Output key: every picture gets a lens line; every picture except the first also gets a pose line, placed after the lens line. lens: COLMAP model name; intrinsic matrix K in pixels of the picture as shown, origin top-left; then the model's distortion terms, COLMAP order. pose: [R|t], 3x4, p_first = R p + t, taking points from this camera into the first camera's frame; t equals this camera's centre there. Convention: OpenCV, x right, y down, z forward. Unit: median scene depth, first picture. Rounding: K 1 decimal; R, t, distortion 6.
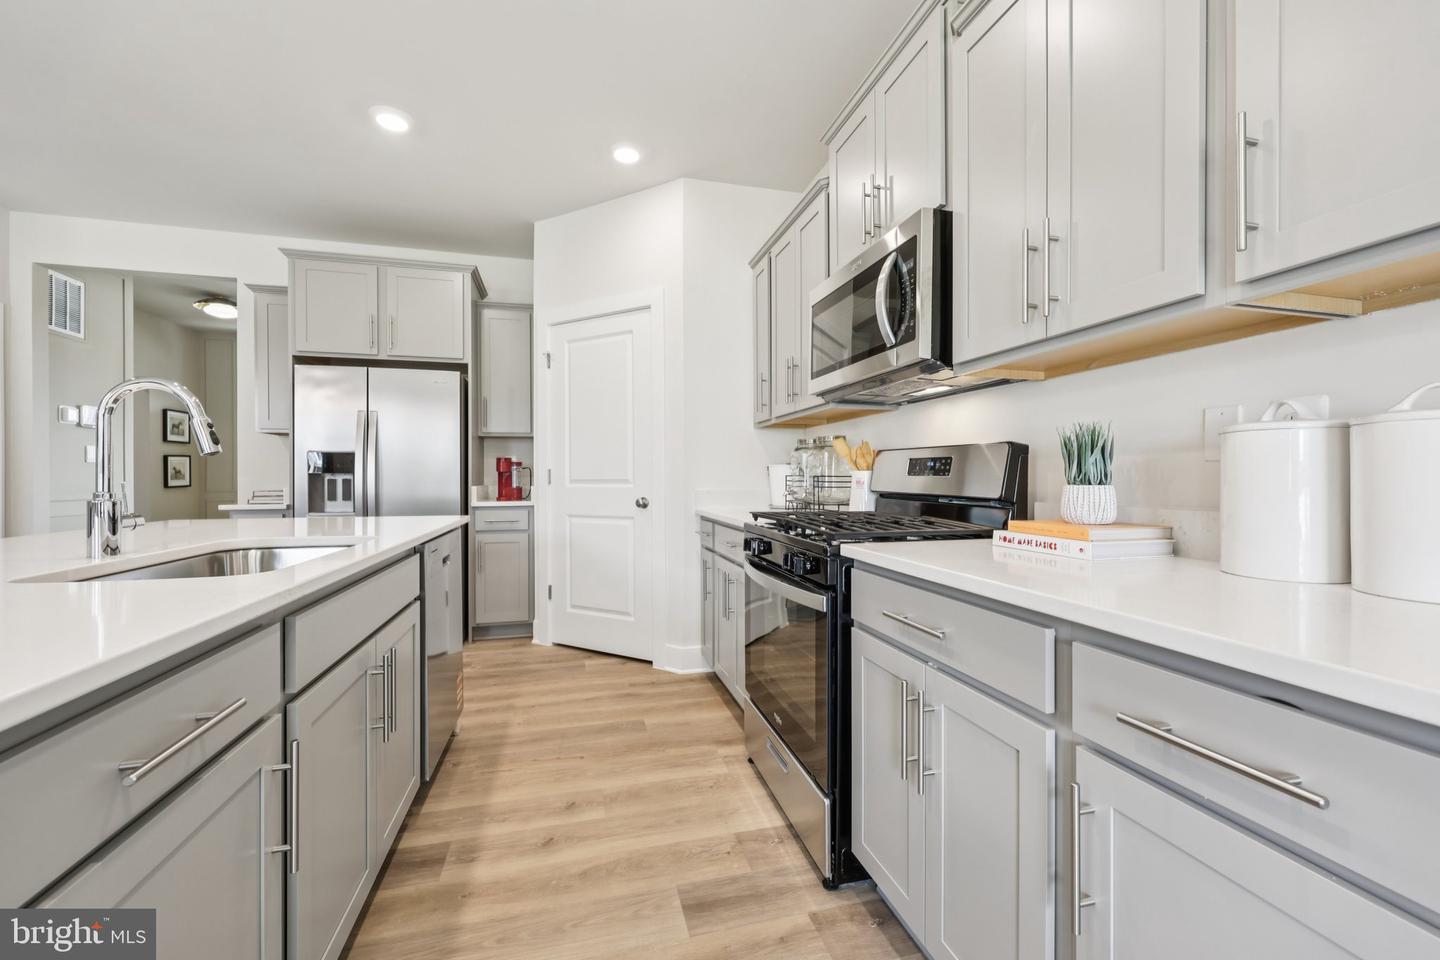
lens RADIAL K [[581.6, 0, 726.6], [0, 581.6, 479.1], [0, 0, 1]] dist [-0.000021, 0.000201]
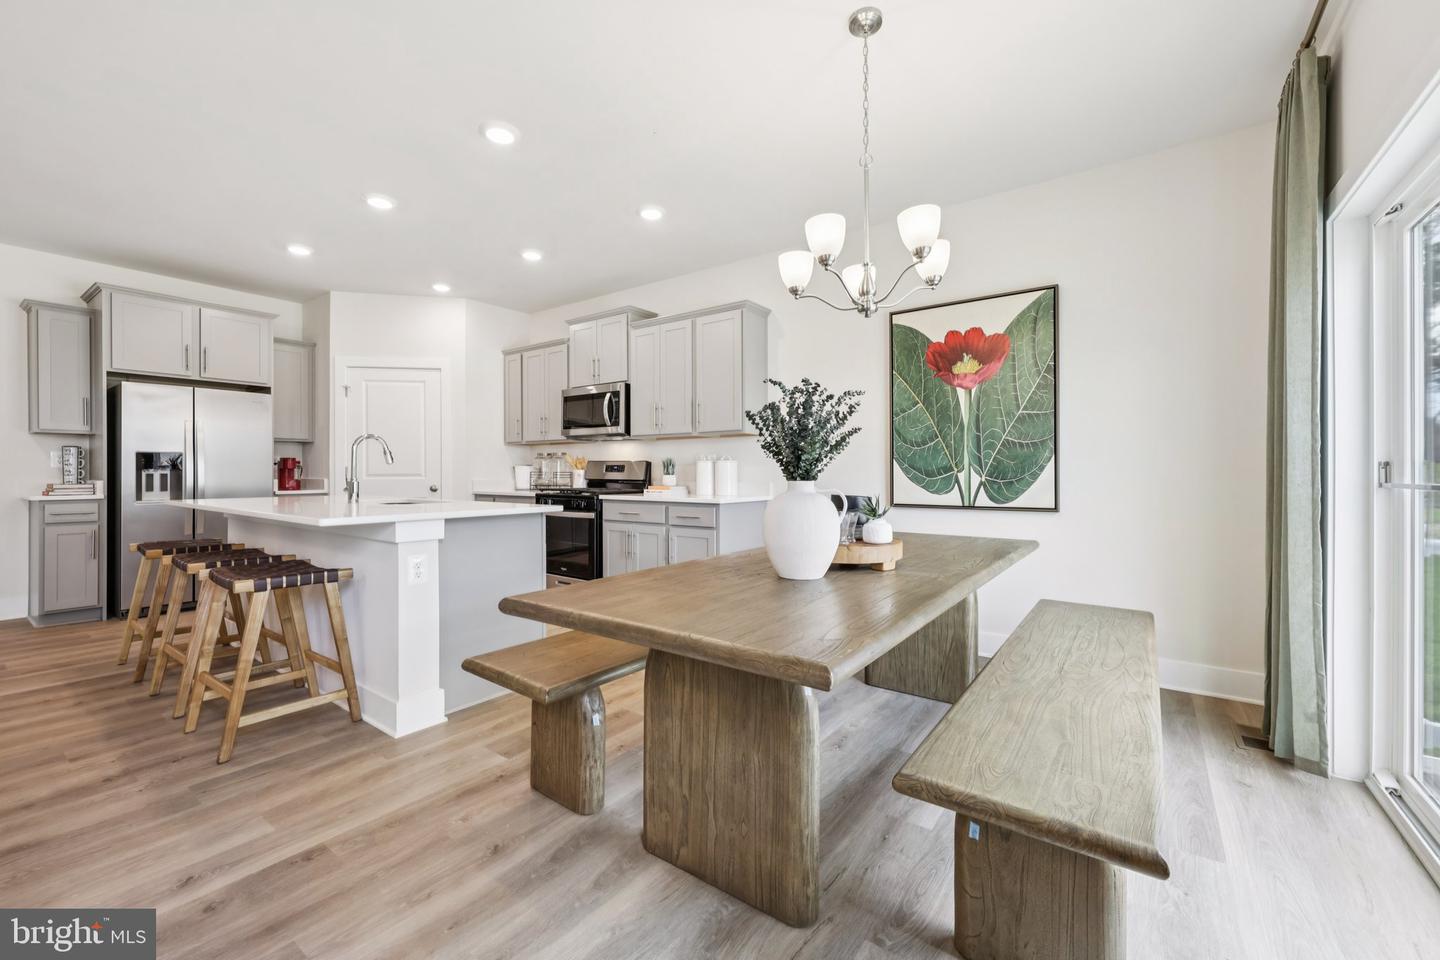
lens RADIAL K [[581.6, 0, 730.7], [0, 581.6, 468.4], [0, 0, 1]] dist [-0.000021, 0.000201]
pose [[0.770774, 0.005841, 0.637082, -0.763784], [0.001110, 0.999944, -0.010511, 0.004723], [-0.637108, 0.008809, 0.770724, -1.115854]]
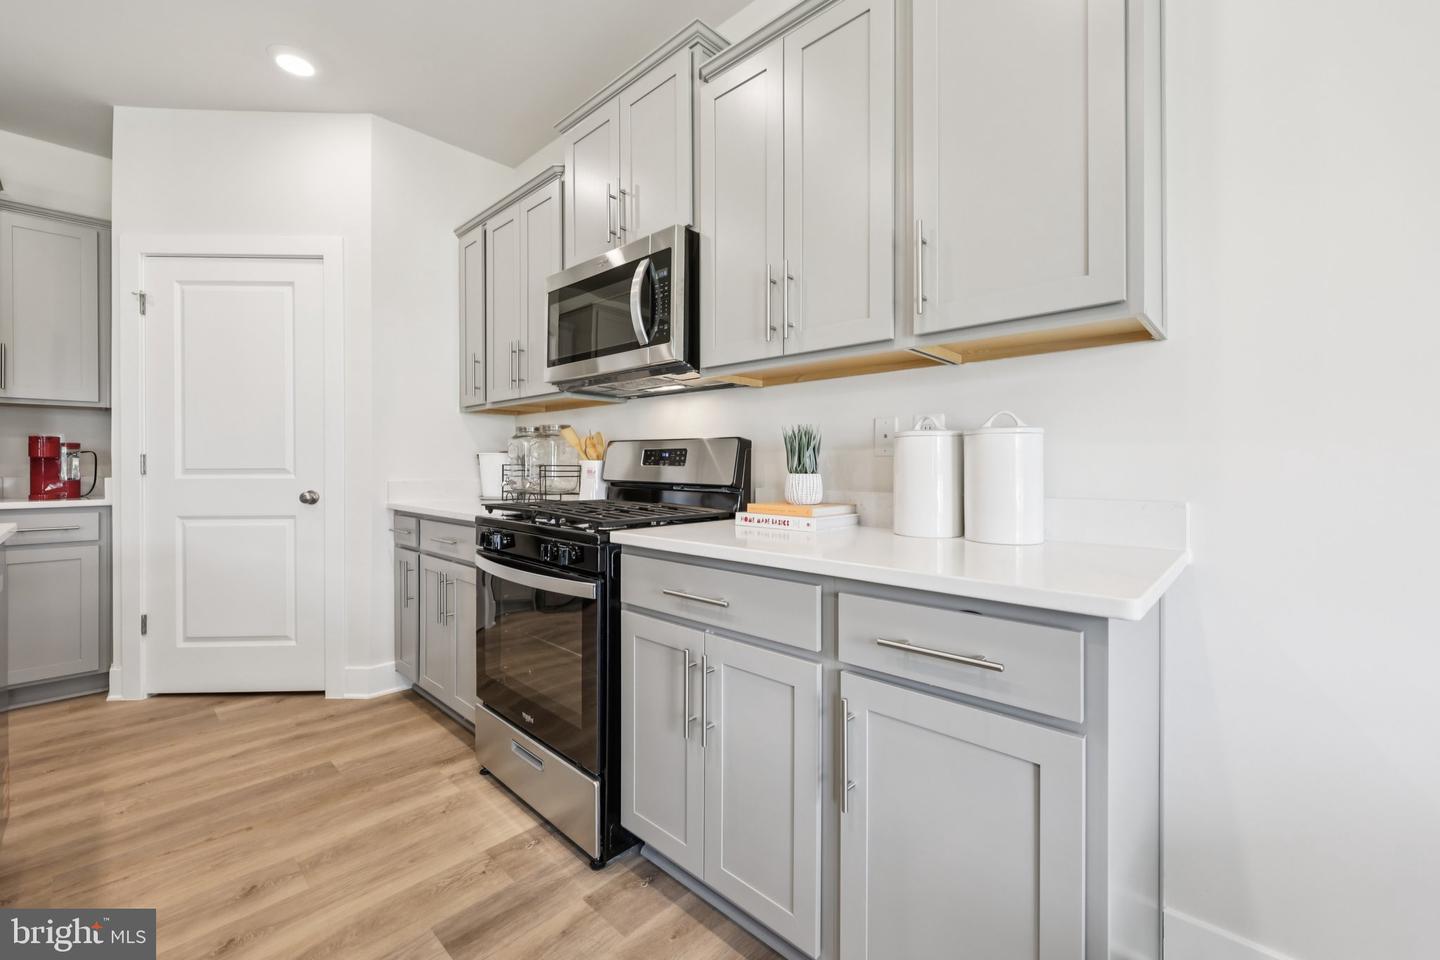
lens RADIAL K [[581.6, 0, 726.9], [0, 581.6, 466.4], [0, 0, 1]] dist [-0.000021, 0.000201]
pose [[0.847941, 0.002164, 0.530086, -0.114378], [-0.000882, 0.999996, -0.002671, -0.001356], [-0.530089, 0.001798, 0.847940, 0.005593]]
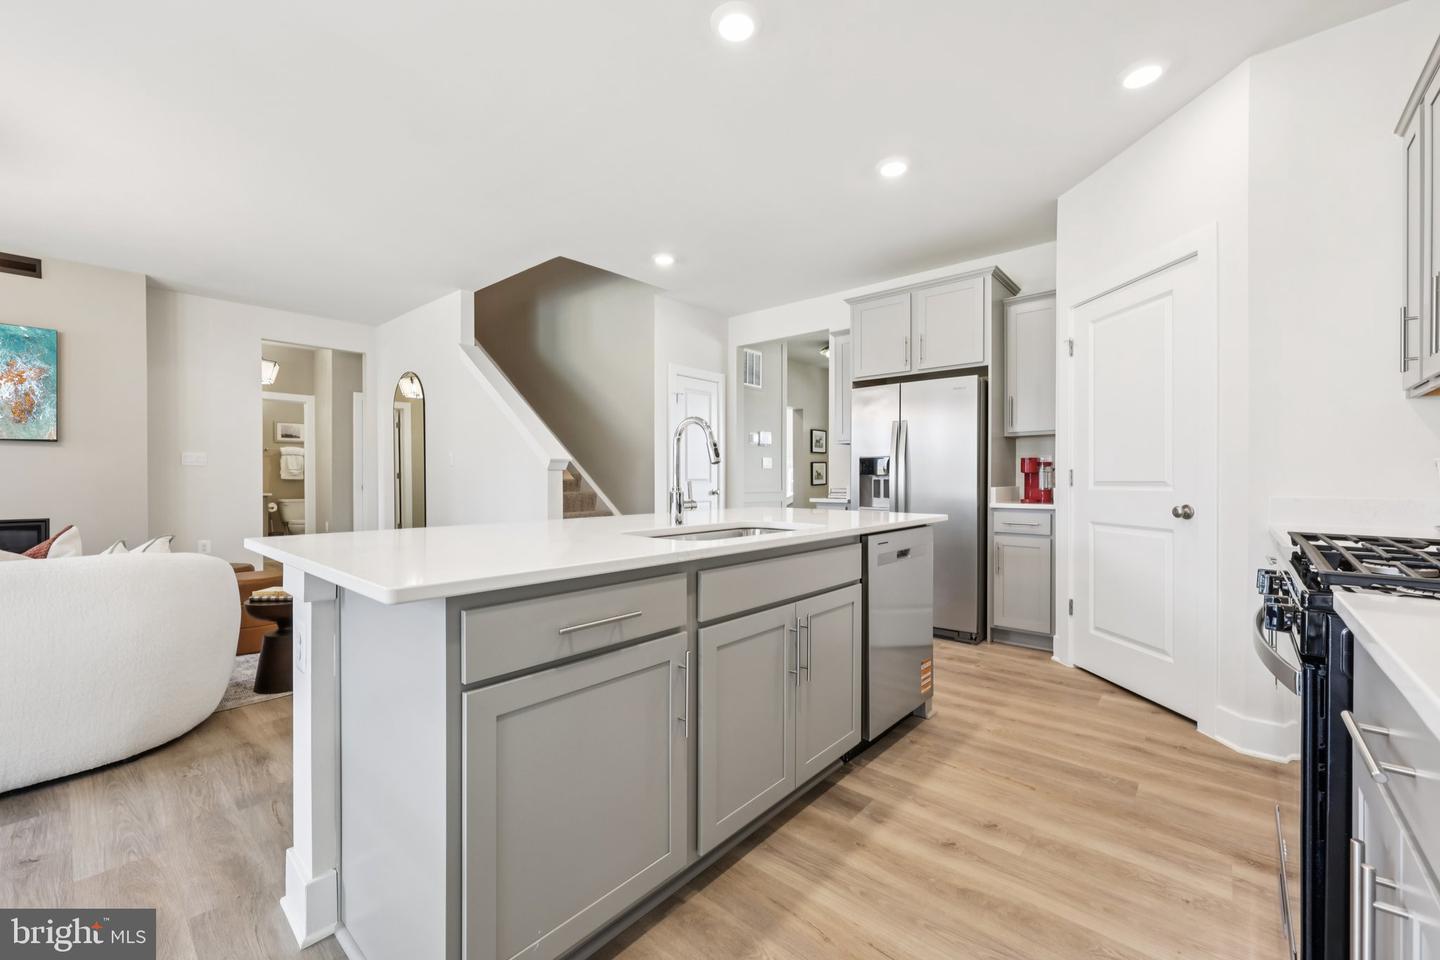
lens RADIAL K [[581.6, 0, 718.1], [0, 581.6, 482.0], [0, 0, 1]] dist [-0.000021, 0.000201]
pose [[0.550144, 0.006756, -0.835042, 0.222008], [-0.003305, 0.999977, 0.005913, -0.001816], [0.835063, -0.000493, 0.550154, 0.088146]]
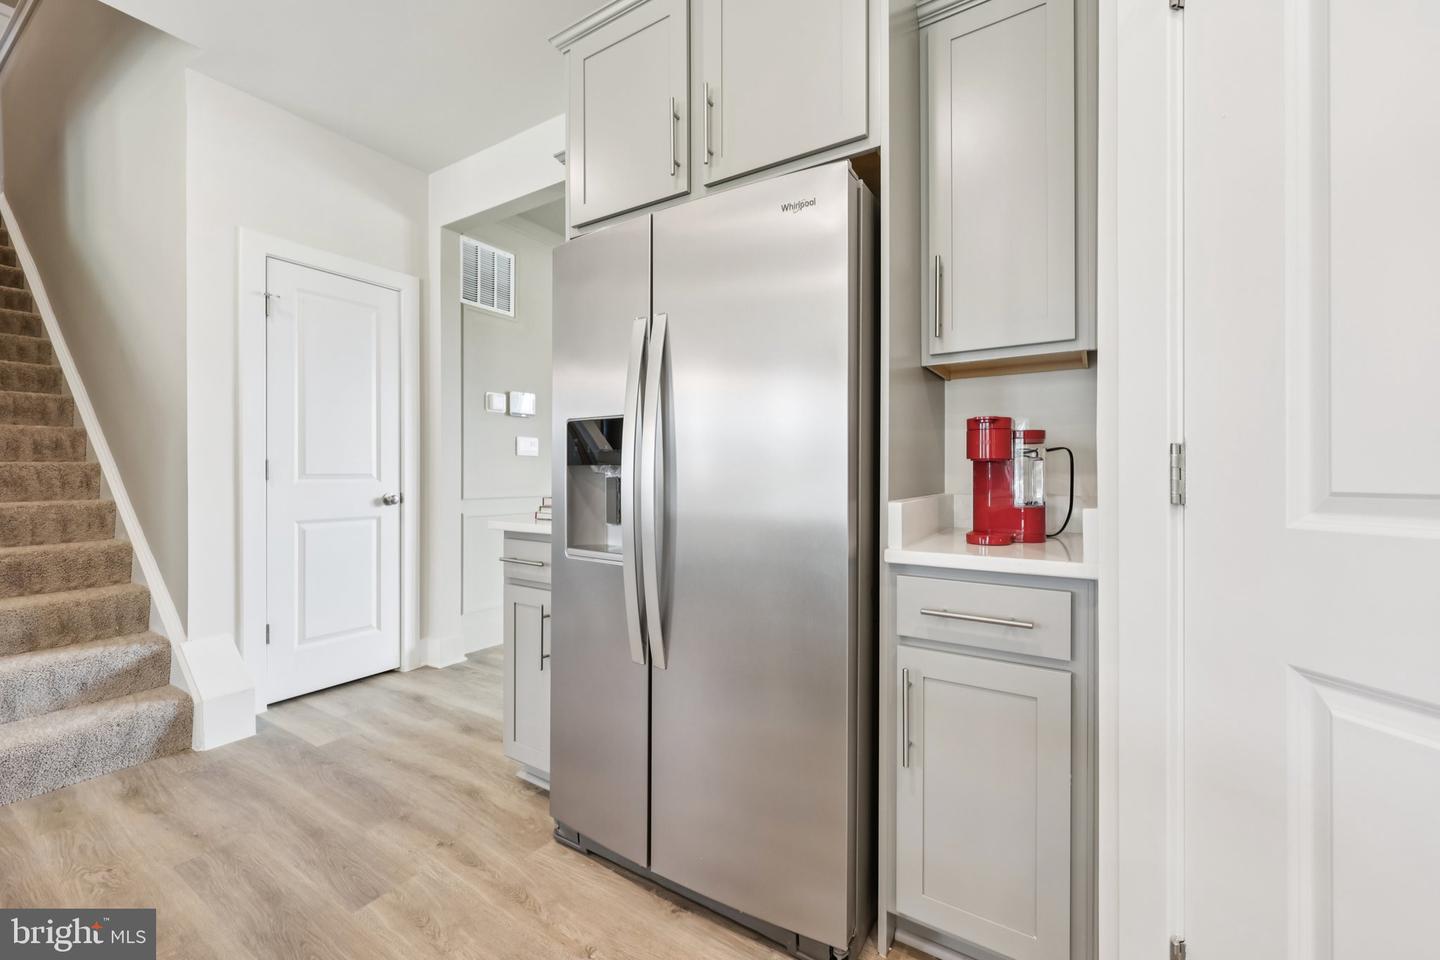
lens RADIAL K [[581.6, 0, 722.2], [0, 581.6, 473.8], [0, 0, 1]] dist [-0.000021, 0.000201]
pose [[0.675344, 0.004805, -0.737487, -0.399635], [-0.004684, 0.999987, 0.002226, -0.007202], [0.737488, 0.001951, 0.675357, 1.104785]]
